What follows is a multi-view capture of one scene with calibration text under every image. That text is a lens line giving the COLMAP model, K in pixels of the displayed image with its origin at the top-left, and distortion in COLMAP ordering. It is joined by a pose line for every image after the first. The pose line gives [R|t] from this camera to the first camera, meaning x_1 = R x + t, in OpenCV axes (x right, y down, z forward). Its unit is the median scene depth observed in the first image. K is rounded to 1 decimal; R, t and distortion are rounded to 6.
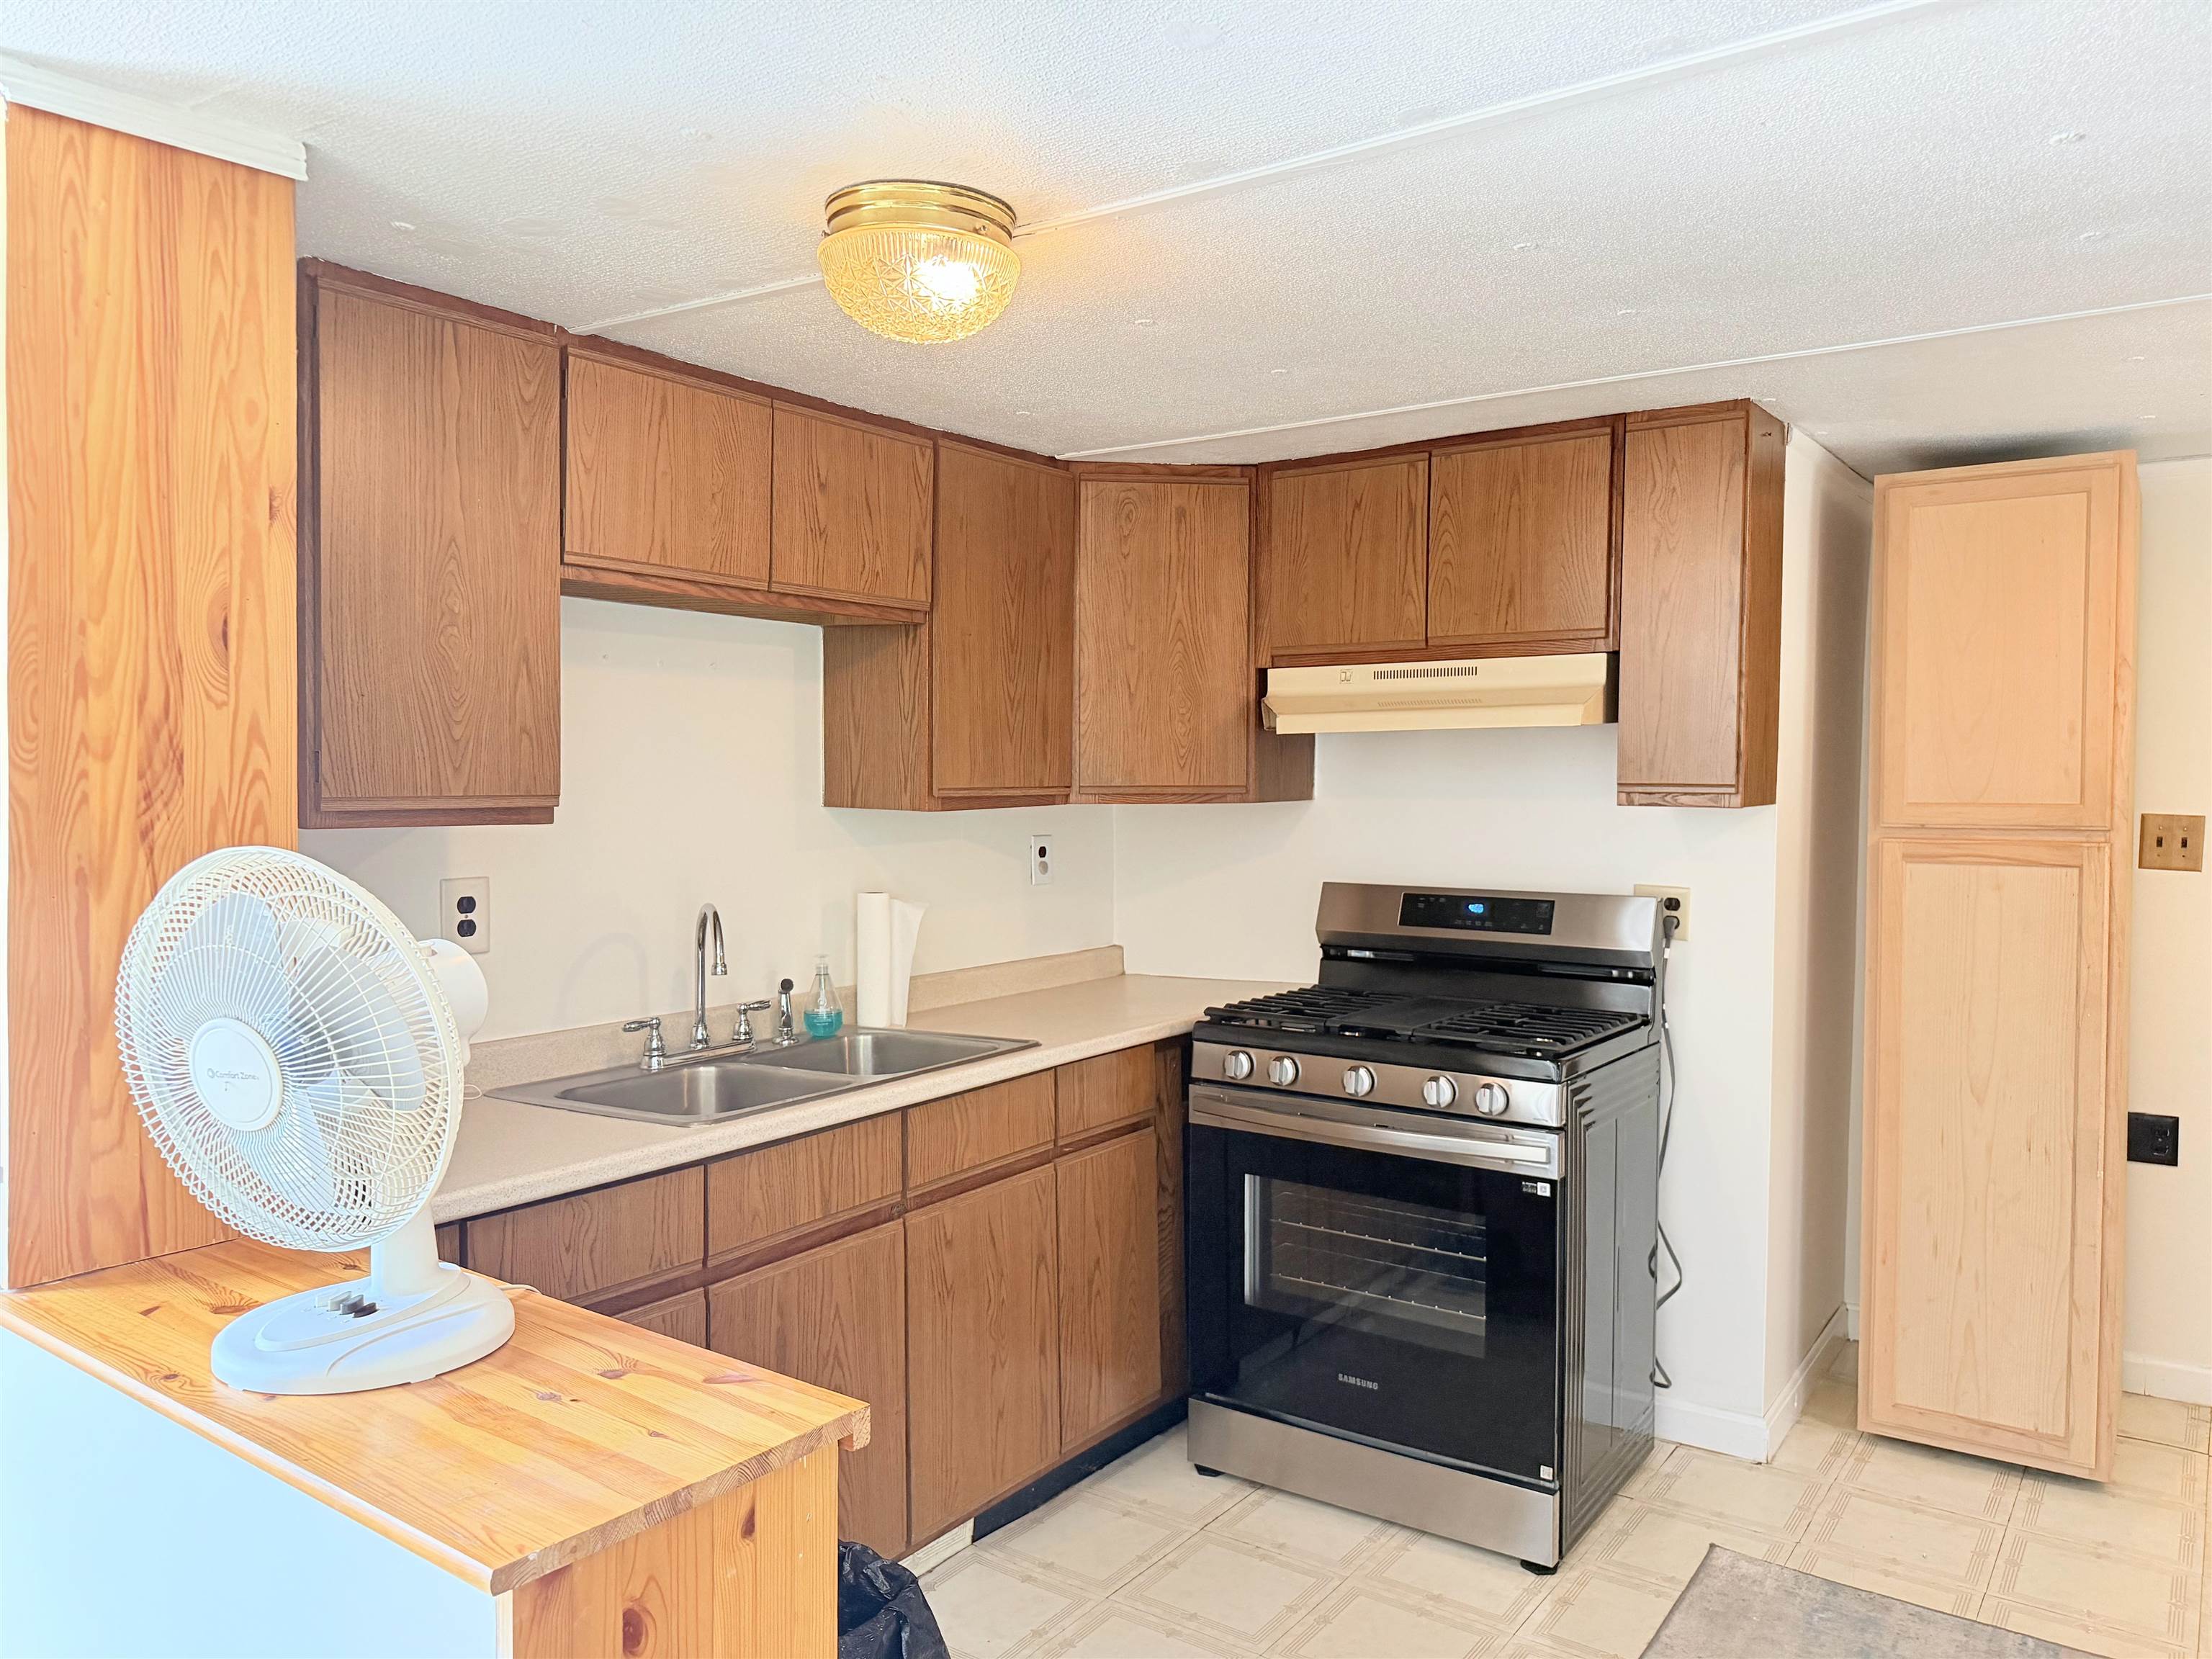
lens RADIAL K [[1539.4, 0, 1106.0], [0, 1539.4, 829.5], [0, 0, 1]] dist [0.117649, -0.166030]
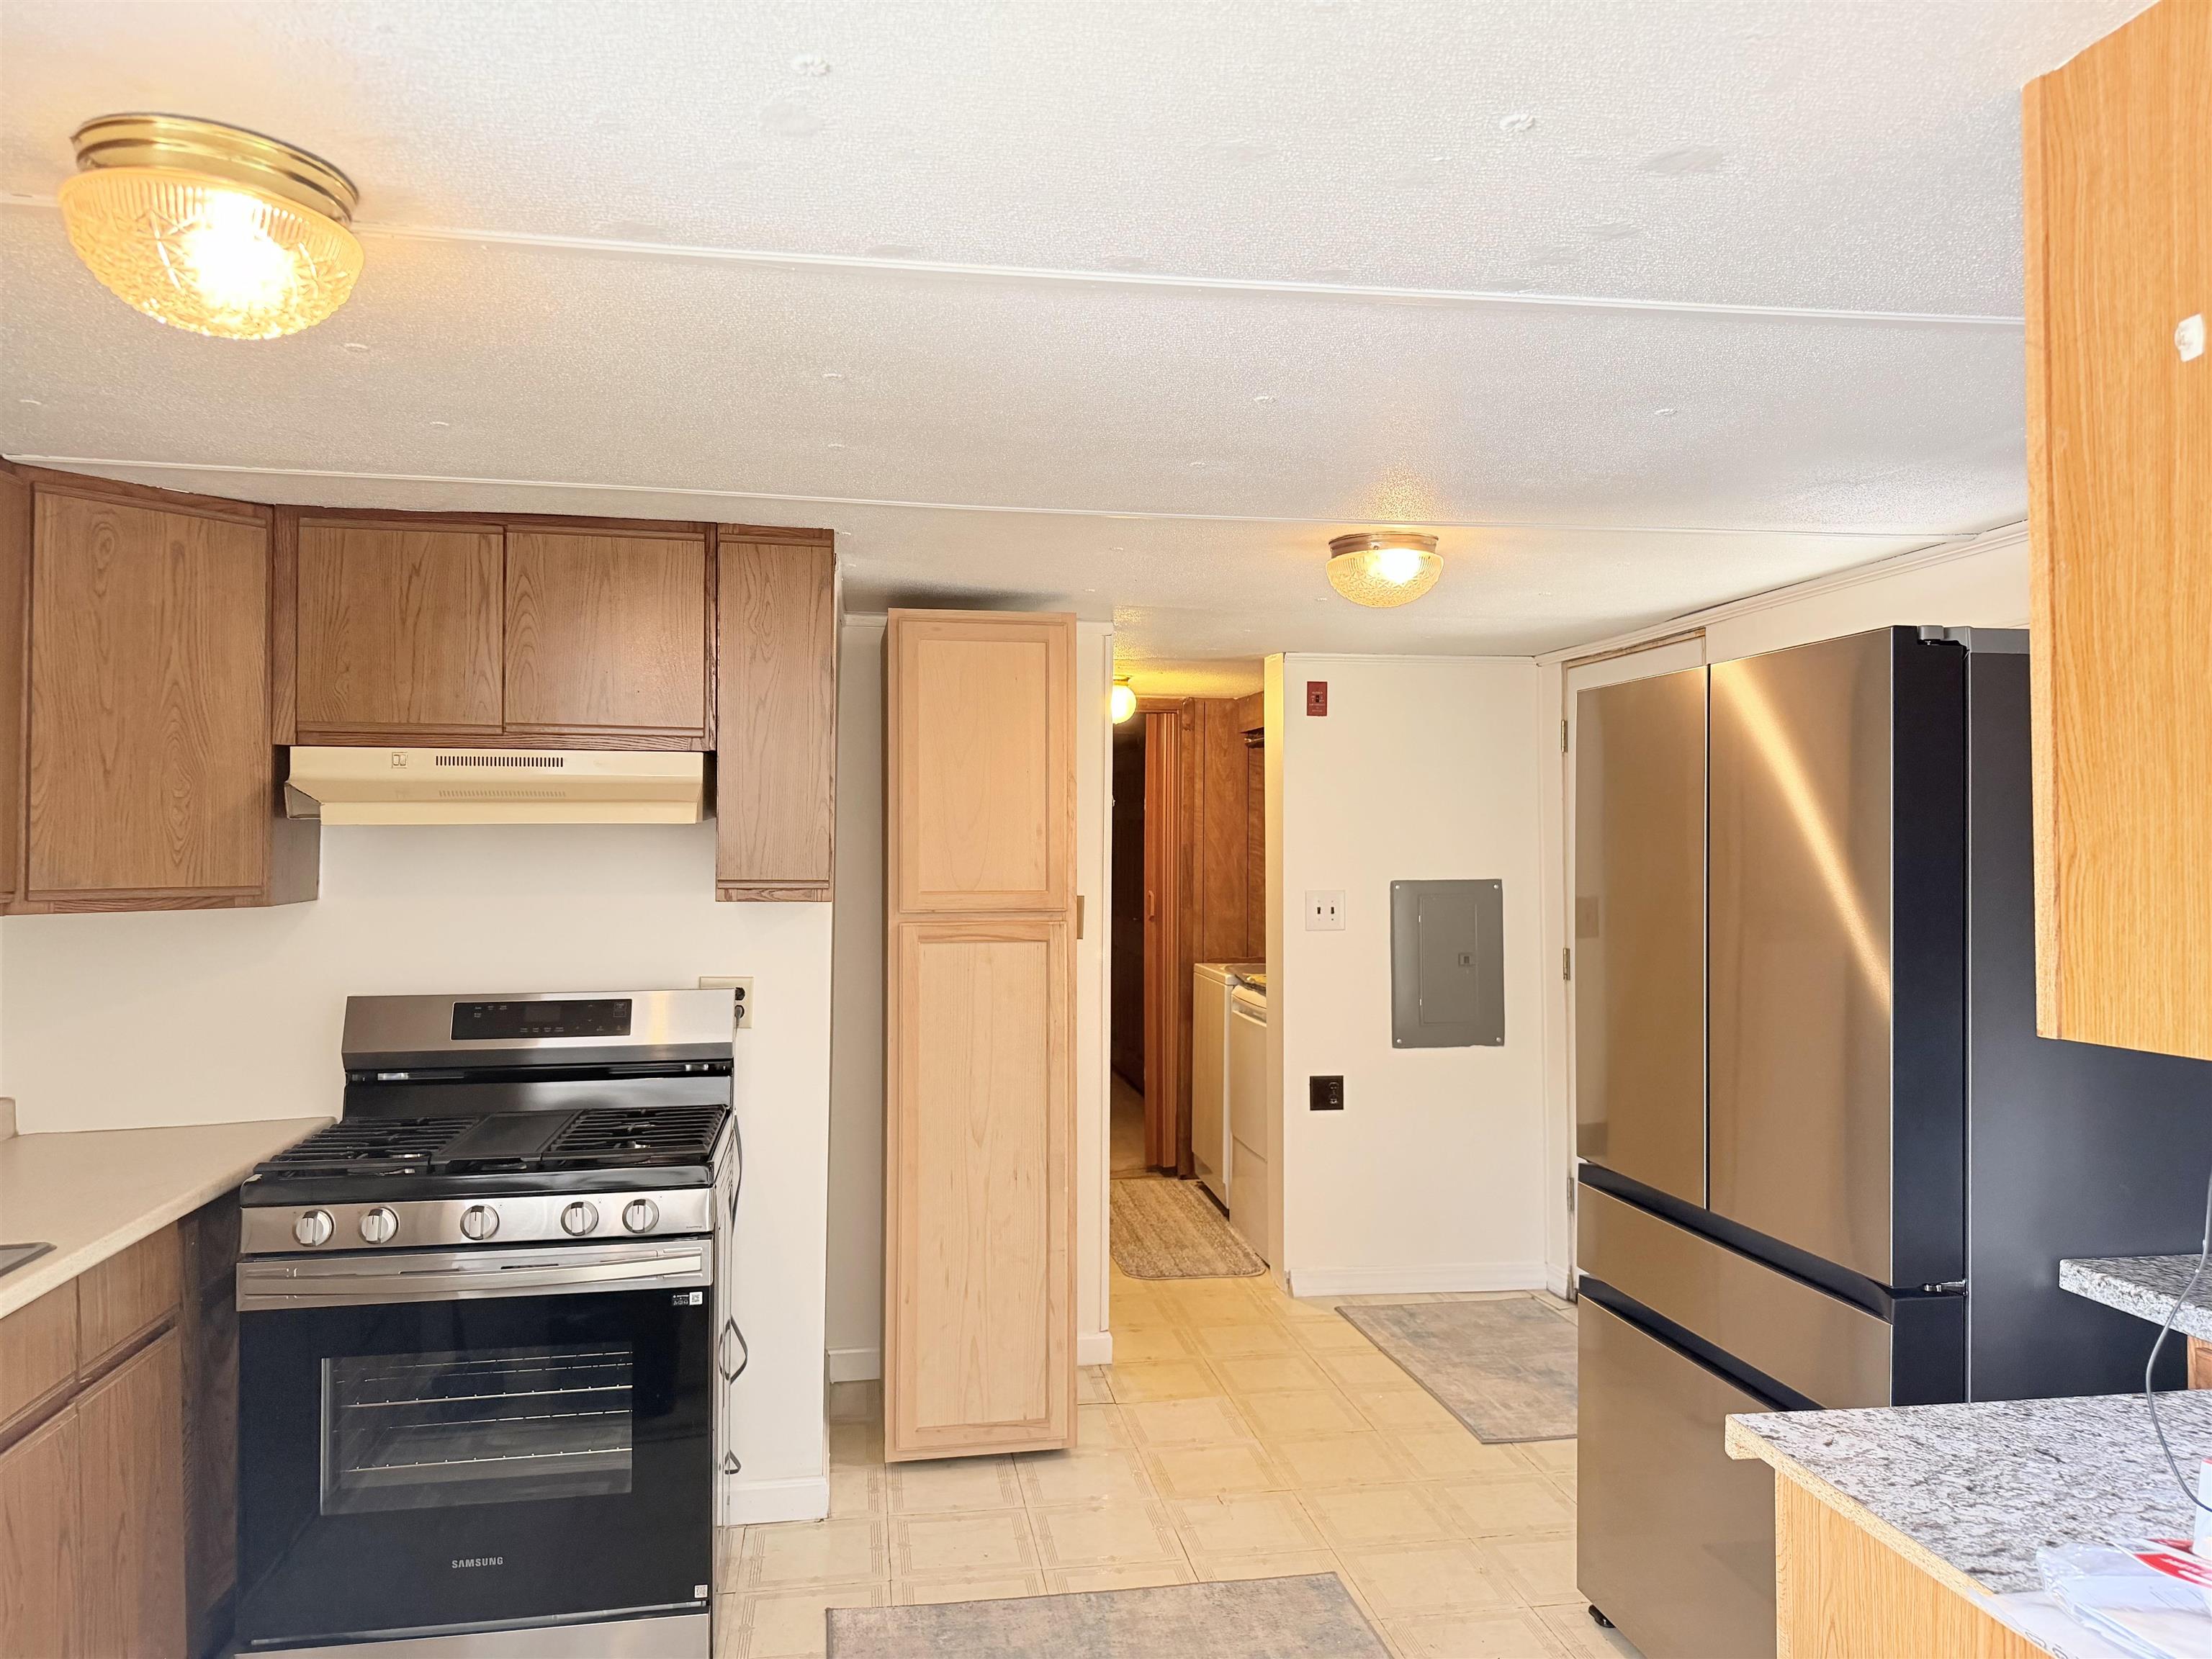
lens RADIAL K [[1544.5, 0, 1110.4], [0, 1544.5, 815.8], [0, 0, 1]] dist [0.063103, -0.081938]
pose [[0.703367, 0.014328, 0.710682, -0.210582], [0.027079, 0.998531, -0.046933, -0.016652], [-0.710311, 0.052256, 0.701946, 0.101232]]
